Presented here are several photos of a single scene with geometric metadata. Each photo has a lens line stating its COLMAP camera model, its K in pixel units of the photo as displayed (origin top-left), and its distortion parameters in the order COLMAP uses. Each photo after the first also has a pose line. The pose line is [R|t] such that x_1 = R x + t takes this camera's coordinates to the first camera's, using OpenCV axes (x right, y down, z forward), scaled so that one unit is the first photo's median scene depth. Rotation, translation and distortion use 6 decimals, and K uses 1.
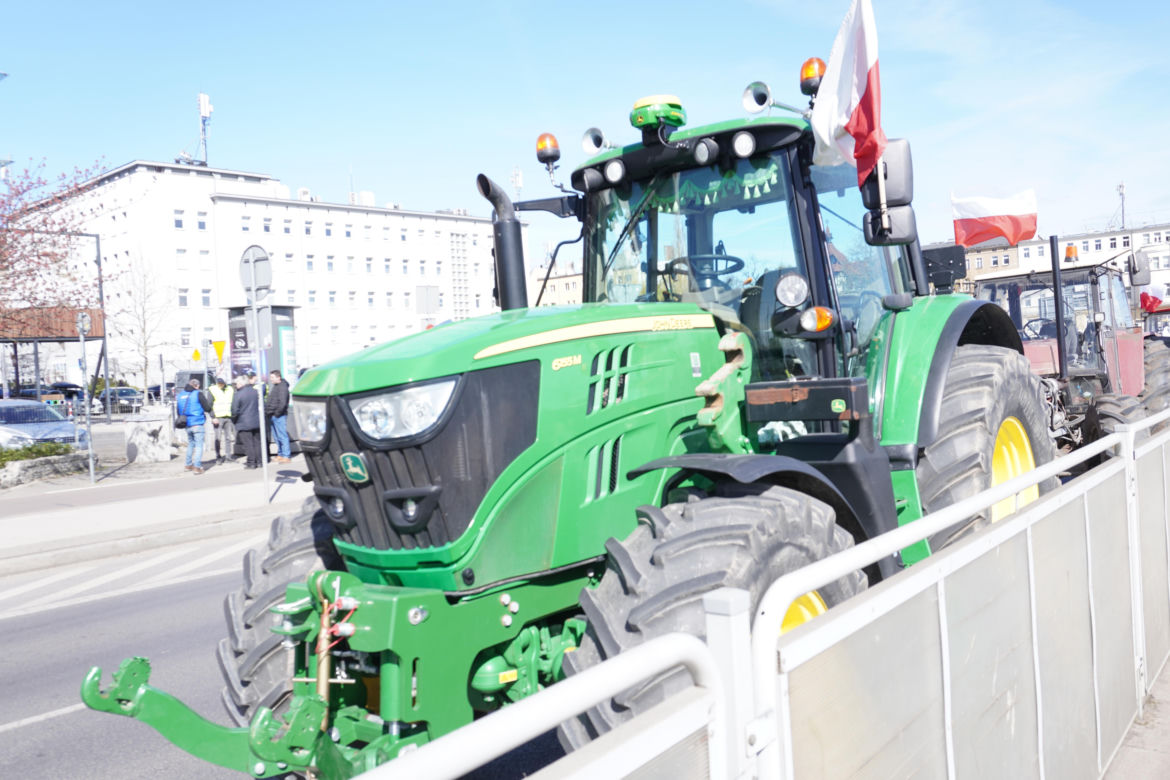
lens RADIAL K [[959.5, 0, 573.6], [0, 959.5, 395.9], [0, 0, 1]] dist [-0.031374, 0.050458]
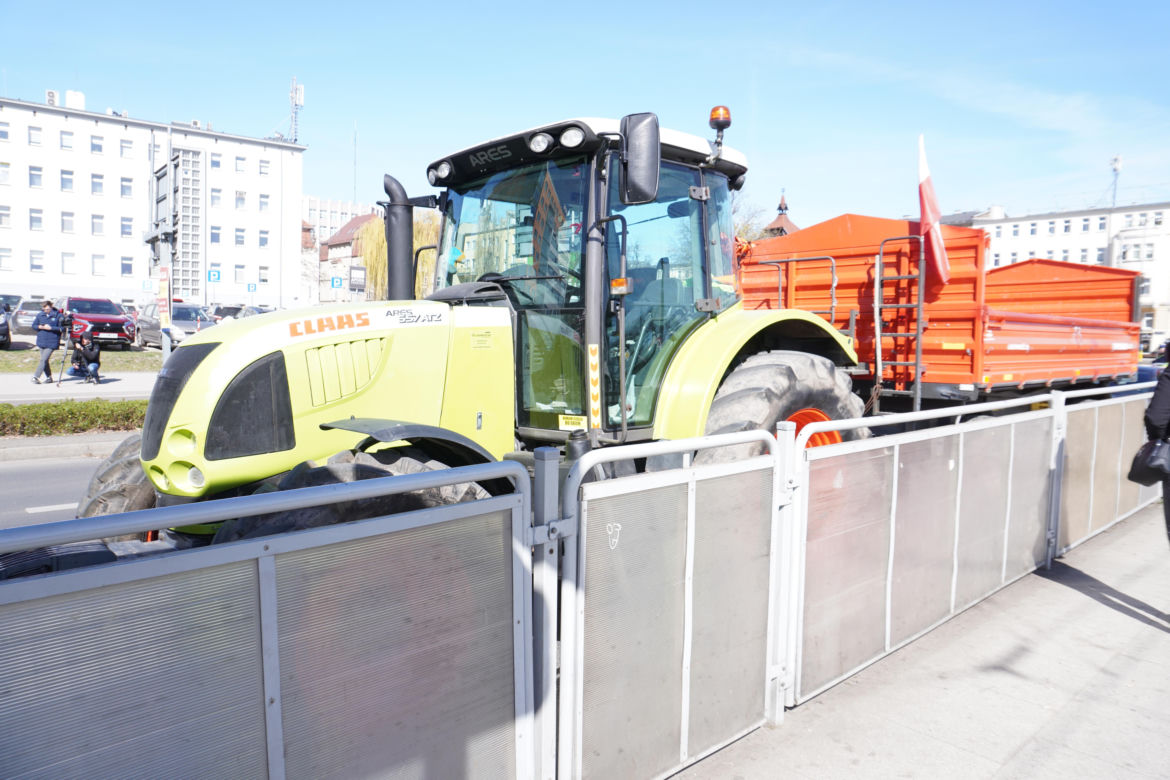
lens RADIAL K [[774.8, 0, 587.4], [0, 774.8, 370.1], [0, 0, 1]] dist [-0.042350, 0.031984]
pose [[0.984895, 0.090701, -0.147494, 0.371926], [-0.087082, 0.995724, 0.030820, -0.034867], [0.149659, -0.017510, 0.988583, 0.440819]]
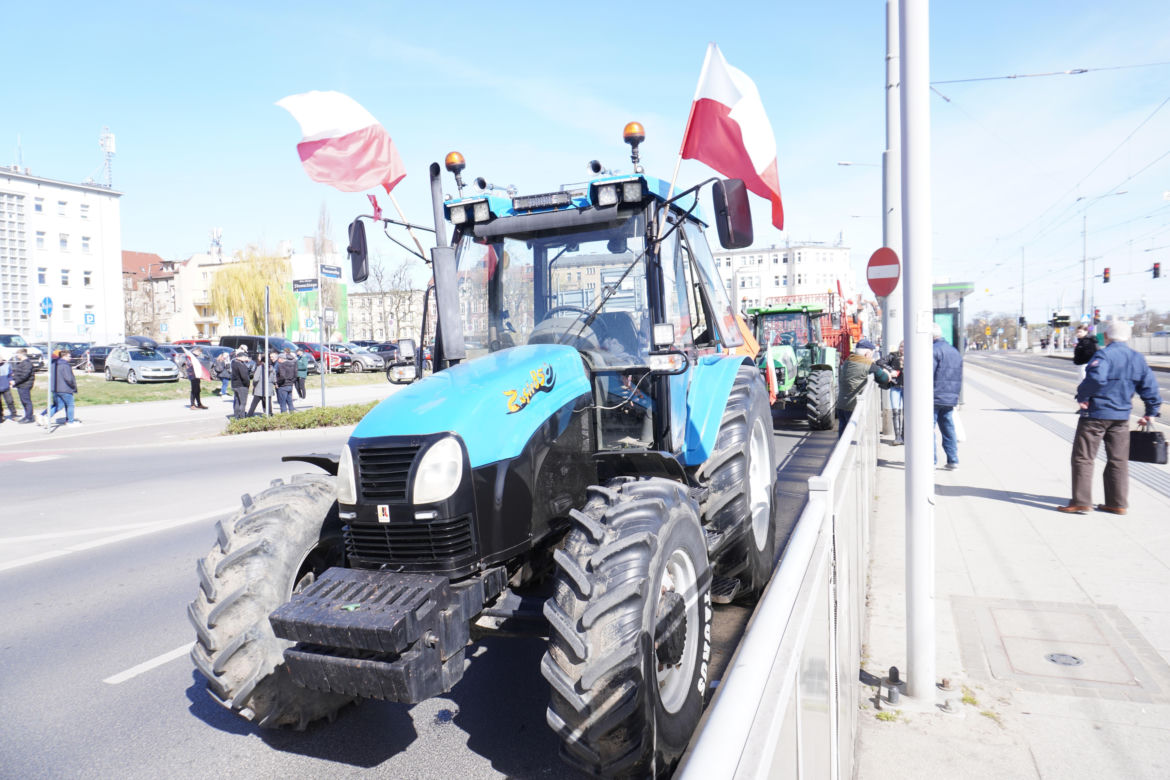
lens RADIAL K [[774.8, 0, 568.1], [0, 774.8, 388.4], [0, 0, 1]] dist [-0.042350, 0.031984]
pose [[0.956901, 0.021047, 0.289651, 0.178366], [-0.024440, 0.999668, 0.008102, -0.016826], [-0.289384, -0.014832, 0.957098, 0.227276]]
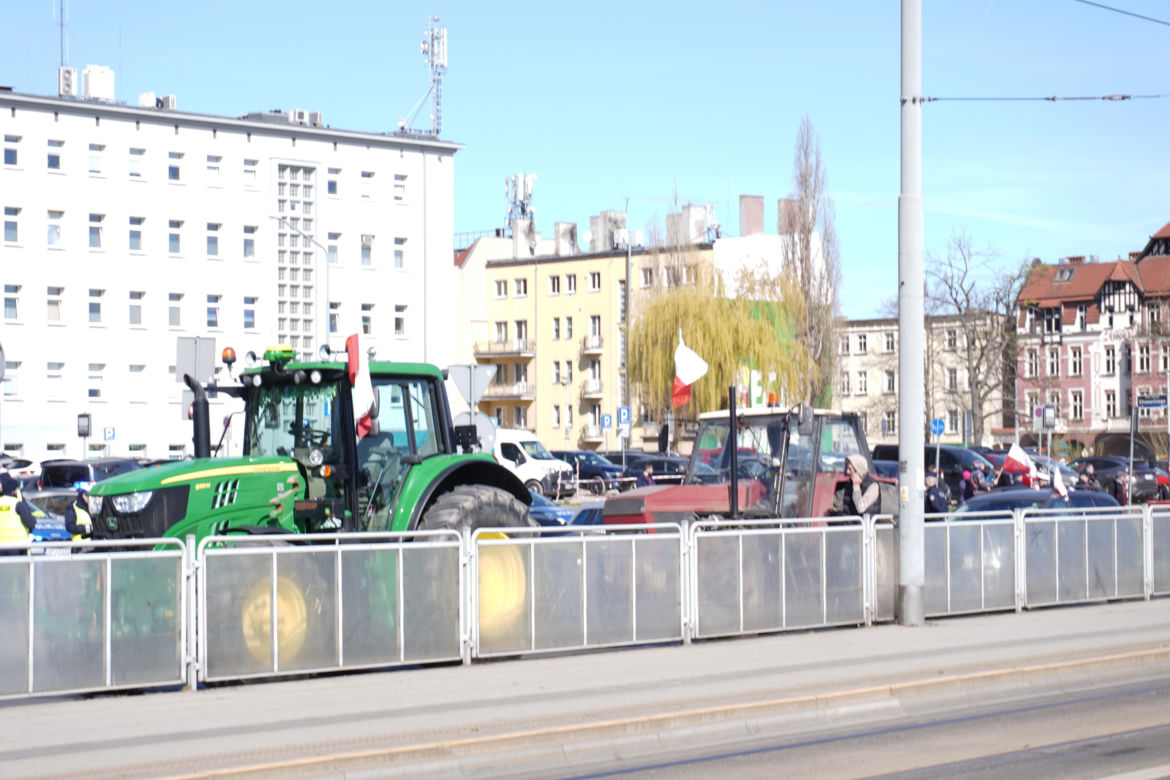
lens RADIAL K [[2514.4, 0, 537.1], [0, 2514.4, 425.8], [0, 0, 1]] dist [-0.063085, 0.000000]
pose [[0.998536, 0.045775, -0.028802, 0.035279], [-0.047108, 0.997764, -0.047421, 0.002525], [0.026567, 0.048709, 0.998460, -0.184376]]
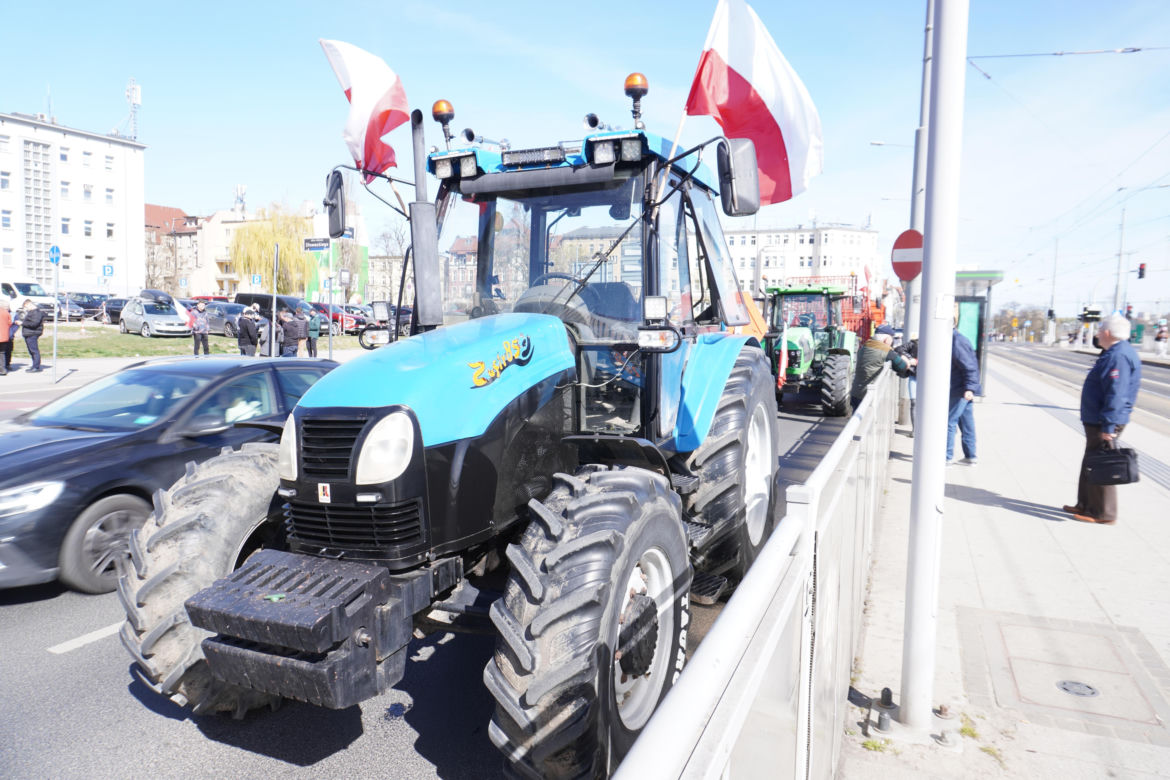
lens RADIAL K [[774.8, 0, 569.3], [0, 774.8, 389.8], [0, 0, 1]] dist [-0.042350, 0.031984]
pose [[0.961184, 0.054395, 0.270494, 0.181177], [-0.069462, 0.996503, 0.046438, -0.017001], [-0.267022, -0.063425, 0.961601, 0.230144]]
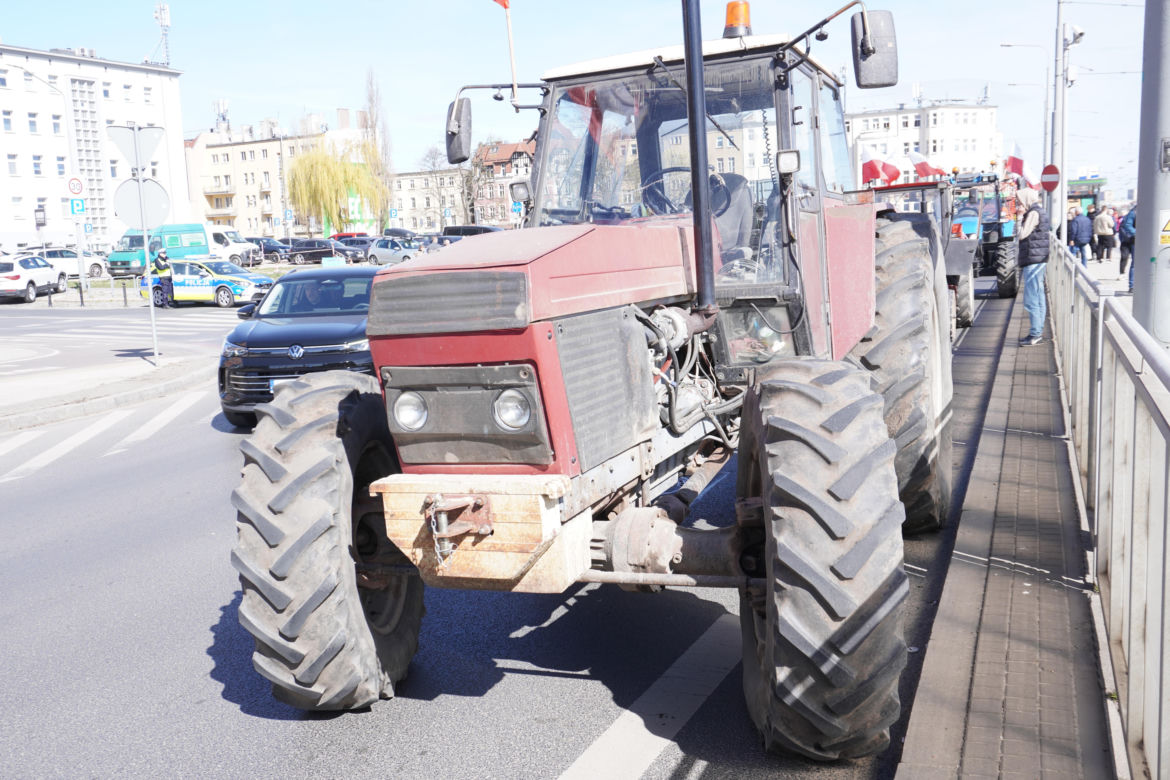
lens RADIAL K [[1049.9, 0, 565.0], [0, 1049.9, 387.2], [0, 0, 1]] dist [-0.006303, 0.012907]
pose [[0.964591, -0.023873, 0.262669, 0.032209], [-0.001377, 0.995426, 0.095530, -0.002603], [-0.263748, -0.092509, 0.960145, 0.055446]]
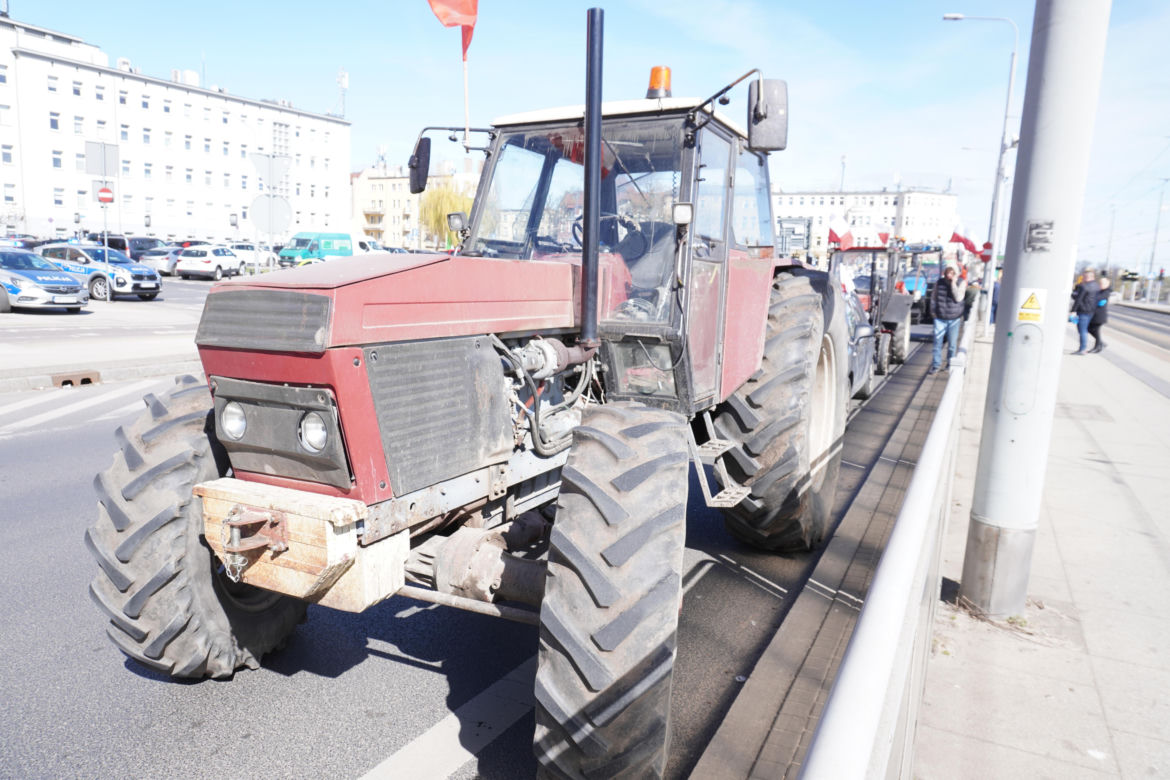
lens RADIAL K [[774.8, 0, 568.4], [0, 774.8, 386.0], [0, 0, 1]] dist [-0.042350, 0.031984]
pose [[0.976758, 0.063887, 0.204601, 0.041753], [-0.088478, 0.989604, 0.113384, -0.003620], [-0.195231, -0.128851, 0.972256, 0.062250]]
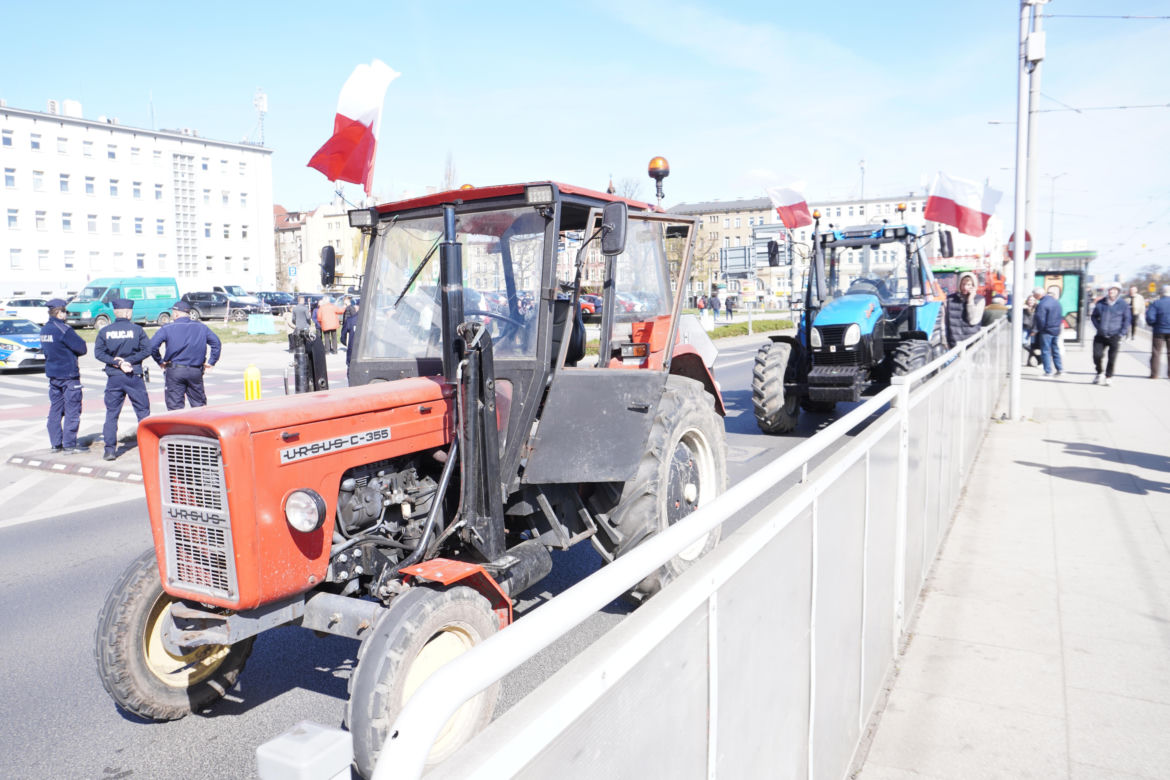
lens RADIAL K [[828.2, 0, 567.9], [0, 828.2, 391.9], [0, 0, 1]] dist [-0.049761, 0.028916]
pose [[0.985312, 0.024023, 0.169066, 0.130116], [-0.036296, 0.996895, 0.069880, -0.011929], [-0.166862, -0.074990, 0.983124, 0.162654]]
